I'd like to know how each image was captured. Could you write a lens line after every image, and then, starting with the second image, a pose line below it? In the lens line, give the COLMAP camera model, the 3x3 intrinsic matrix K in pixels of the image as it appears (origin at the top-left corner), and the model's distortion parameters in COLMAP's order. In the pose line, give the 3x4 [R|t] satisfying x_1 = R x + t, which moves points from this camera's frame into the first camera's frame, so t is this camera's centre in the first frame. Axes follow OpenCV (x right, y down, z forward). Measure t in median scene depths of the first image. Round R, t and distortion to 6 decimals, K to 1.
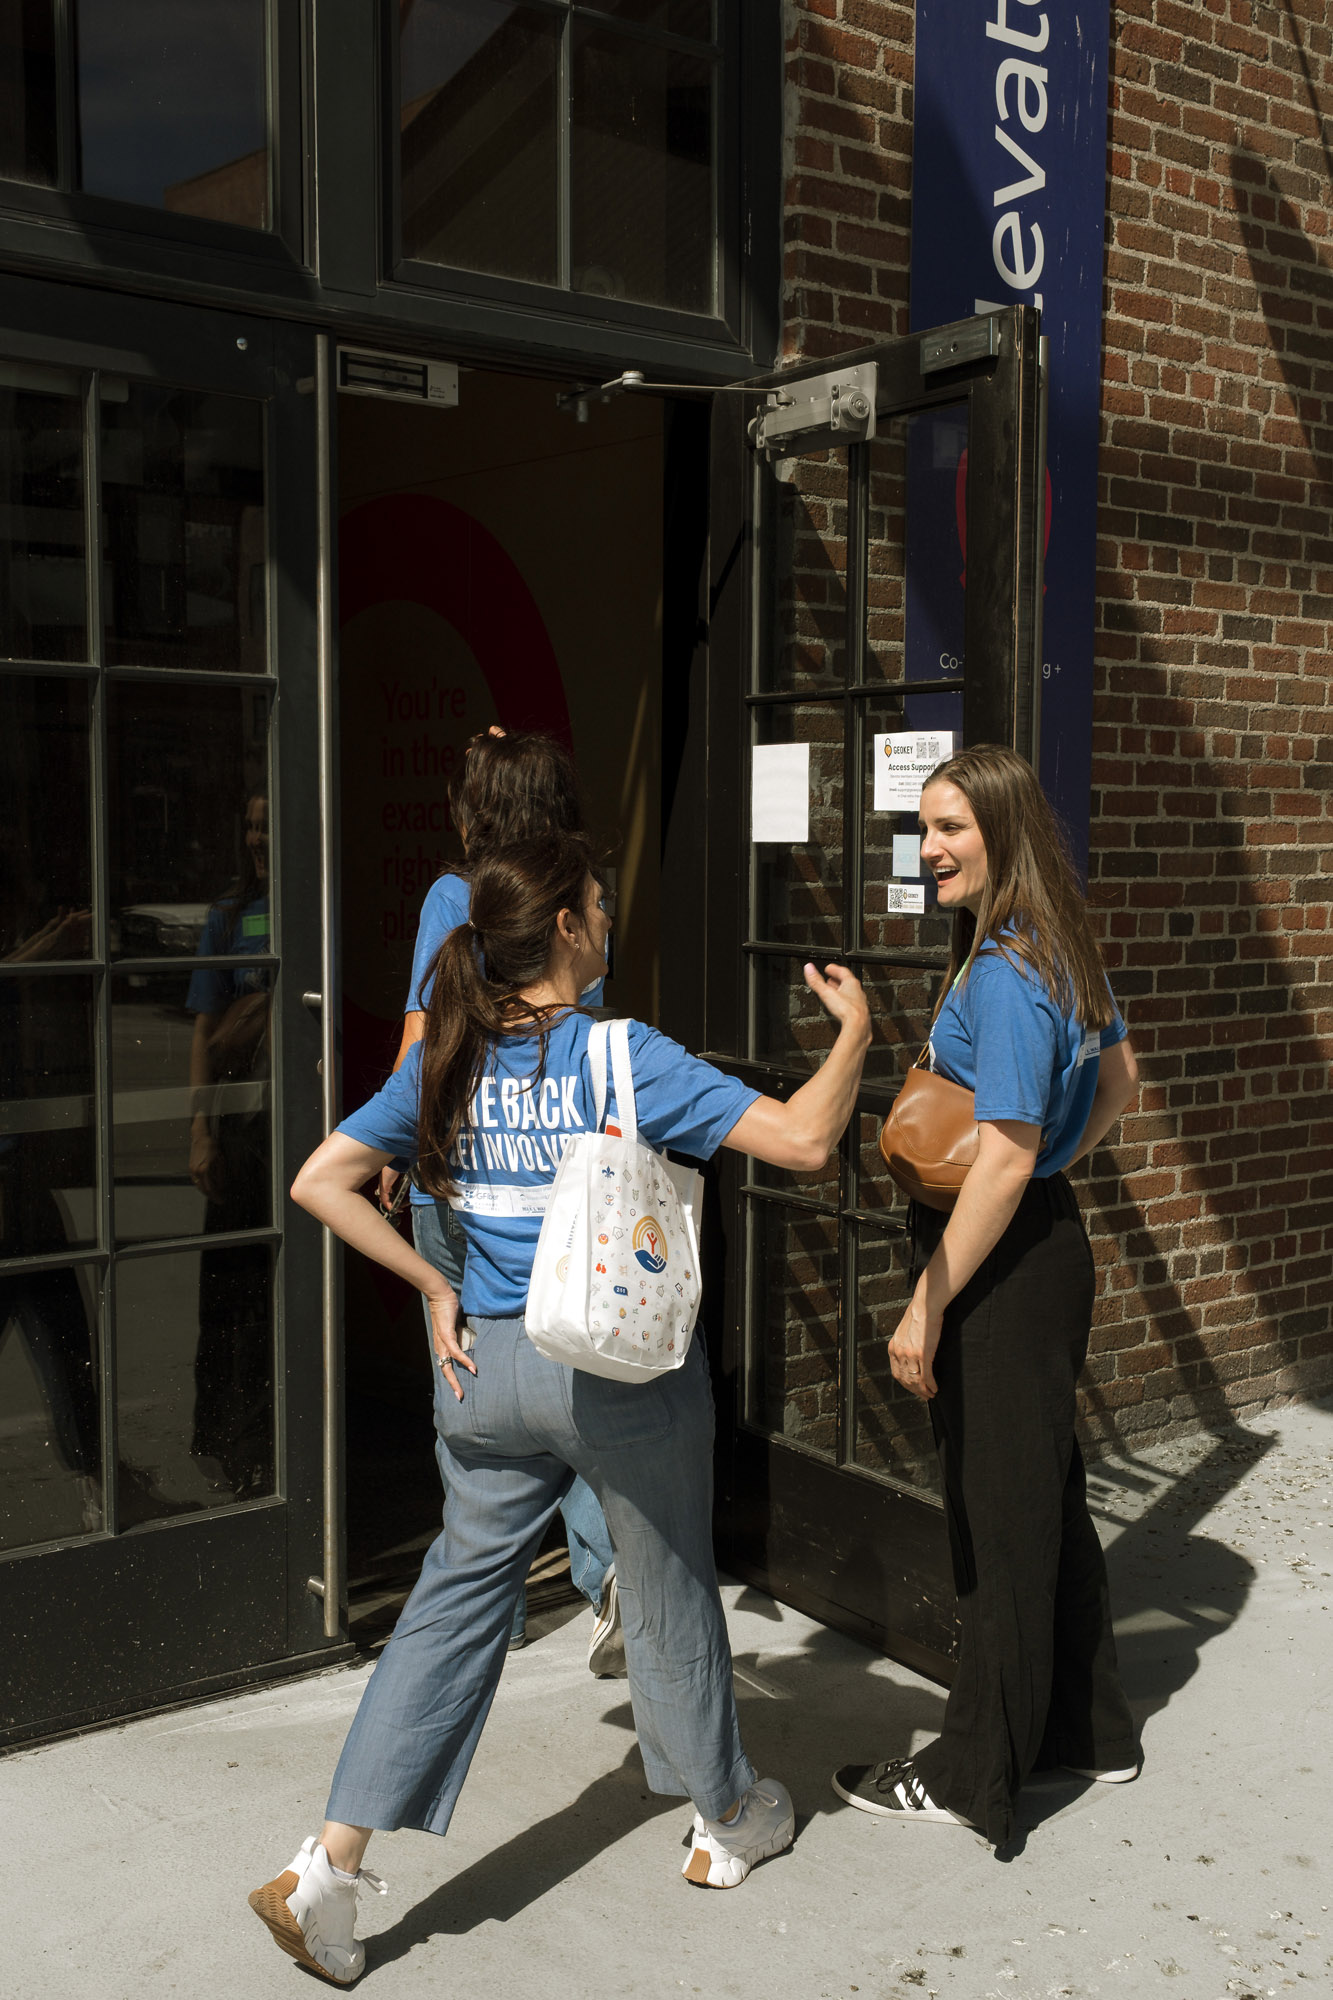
lens RADIAL K [[2244.6, 0, 669.6], [0, 2244.6, 997.2], [0, 0, 1]] dist [-0.004007, 0.000000]
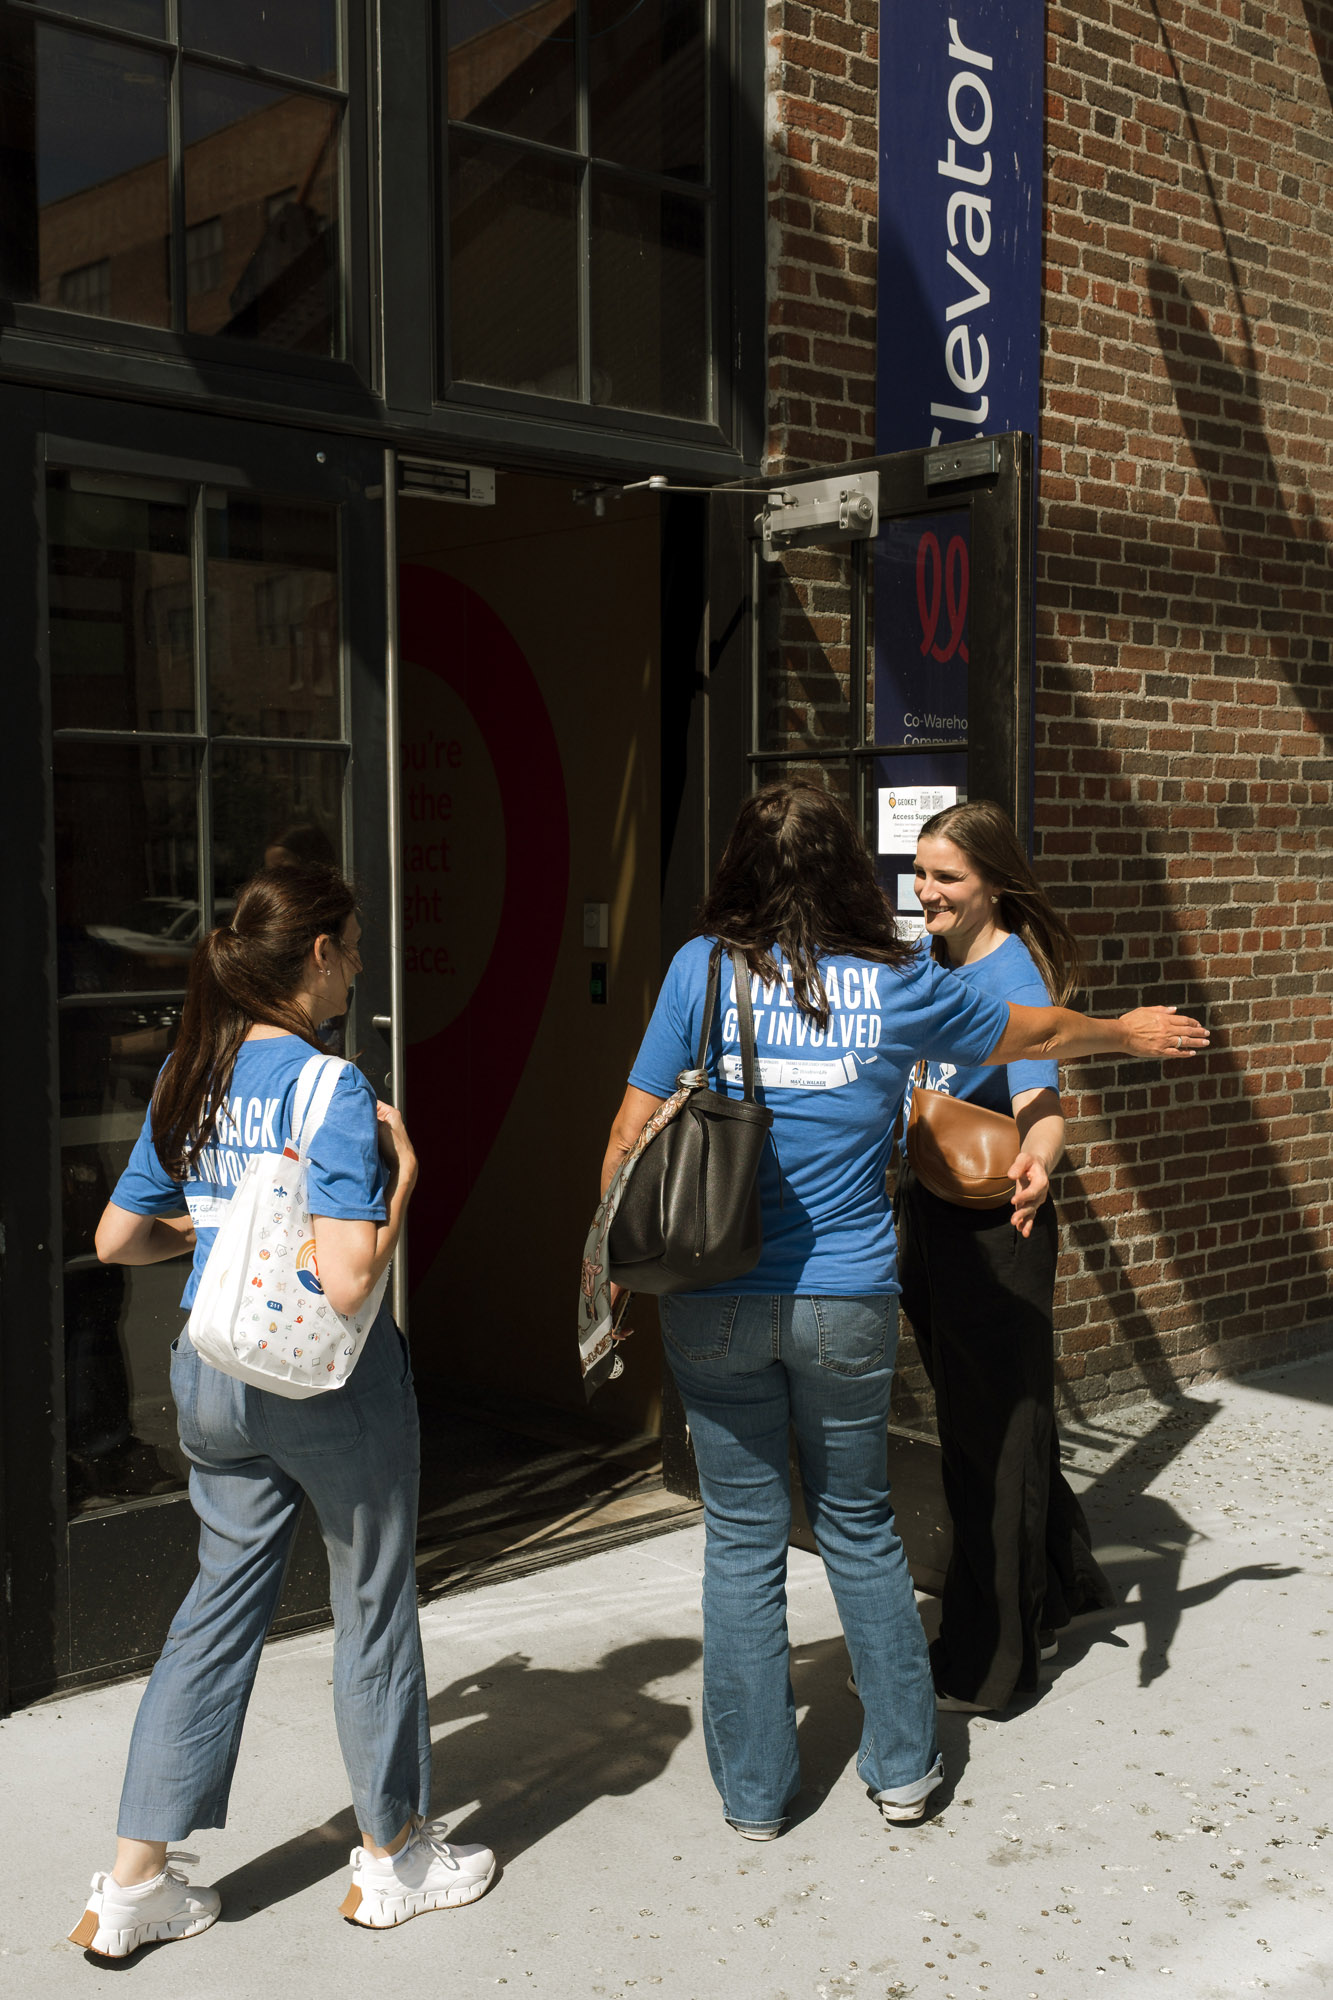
lens RADIAL K [[2273.5, 0, 663.0], [0, 2273.5, 1001.8], [0, 0, 1]] dist [0.007341, 0.000000]
pose [[0.998842, -0.011610, 0.046696, -0.052747], [0.012219, 0.999844, -0.012774, 0.005679], [-0.046541, 0.013330, 0.998827, -0.132018]]
